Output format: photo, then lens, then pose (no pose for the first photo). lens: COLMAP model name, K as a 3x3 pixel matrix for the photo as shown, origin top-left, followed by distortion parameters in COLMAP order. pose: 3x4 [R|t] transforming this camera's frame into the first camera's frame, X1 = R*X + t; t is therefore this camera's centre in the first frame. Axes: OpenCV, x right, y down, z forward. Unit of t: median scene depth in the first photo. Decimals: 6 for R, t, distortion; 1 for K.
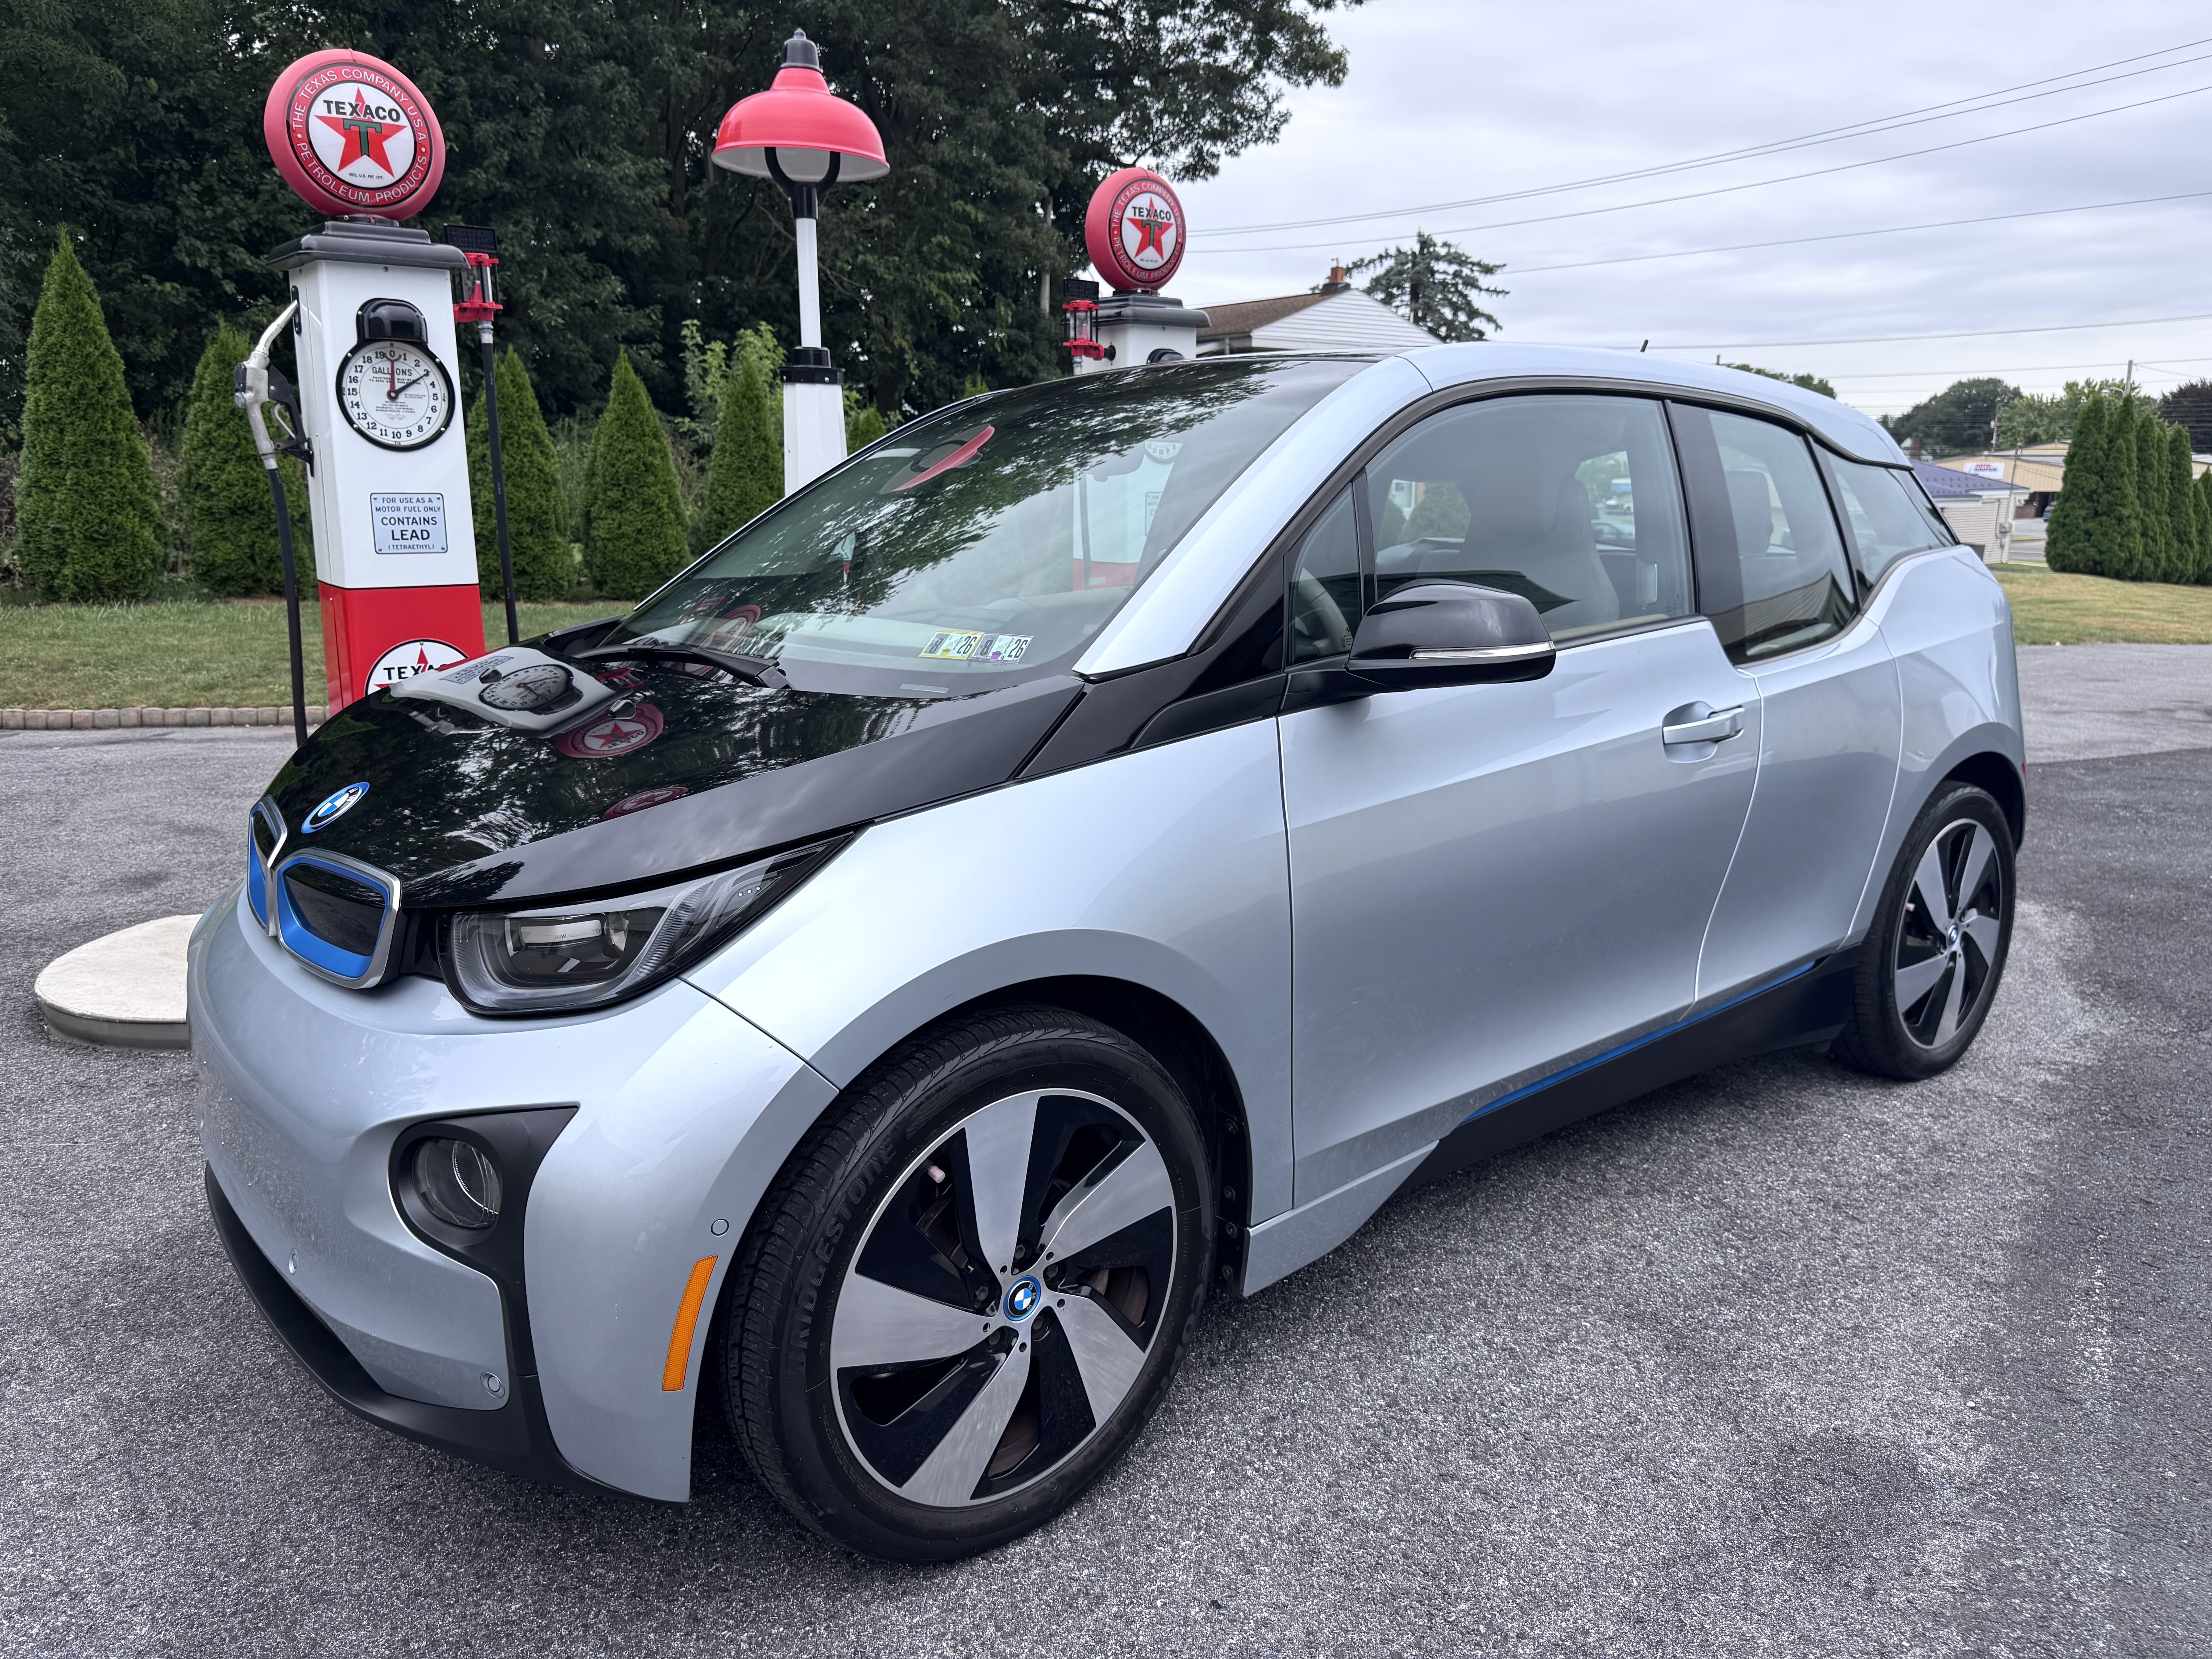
lens RADIAL K [[1524.3, 0, 1098.0], [0, 1524.3, 814.6], [0, 0, 1]] dist [0.074618, -0.099760]
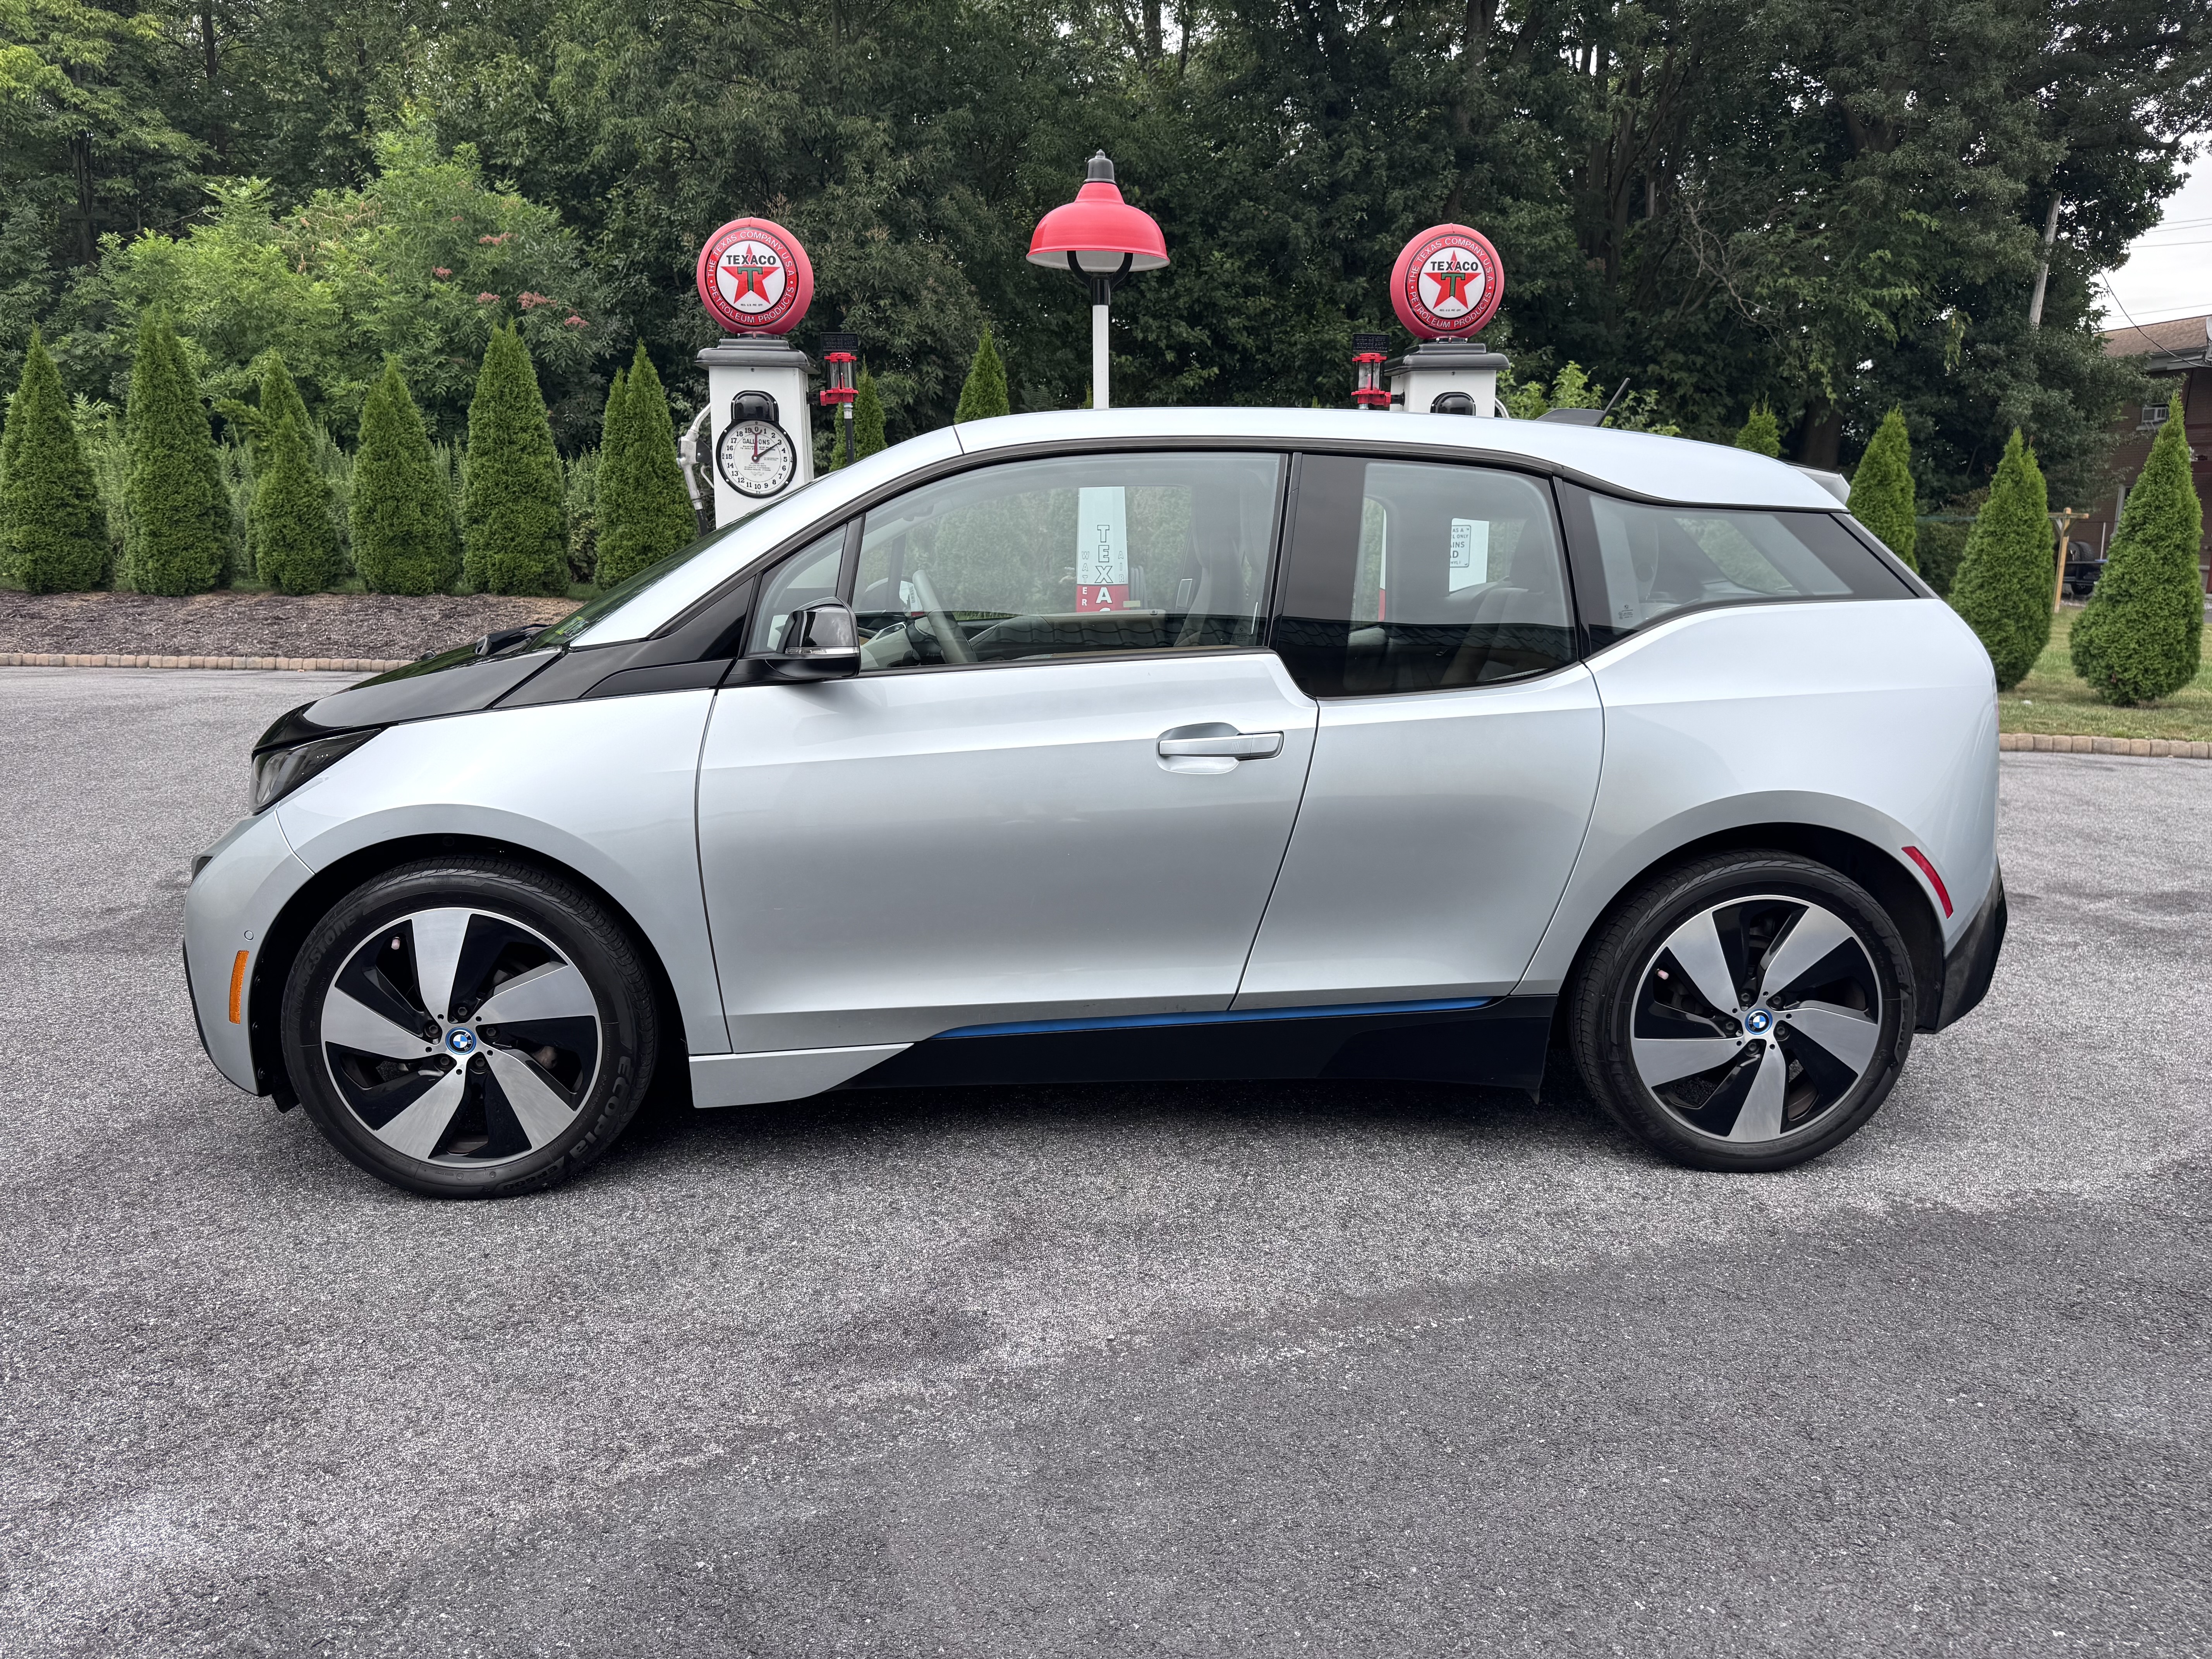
lens RADIAL K [[1524.3, 0, 1098.0], [0, 1524.3, 814.6], [0, 0, 1]] dist [0.074618, -0.099760]
pose [[0.826002, 0.111825, -0.552463, 0.622093], [-0.124275, 0.992134, 0.015012, -0.007785], [0.549796, 0.056257, 0.833402, 0.018710]]
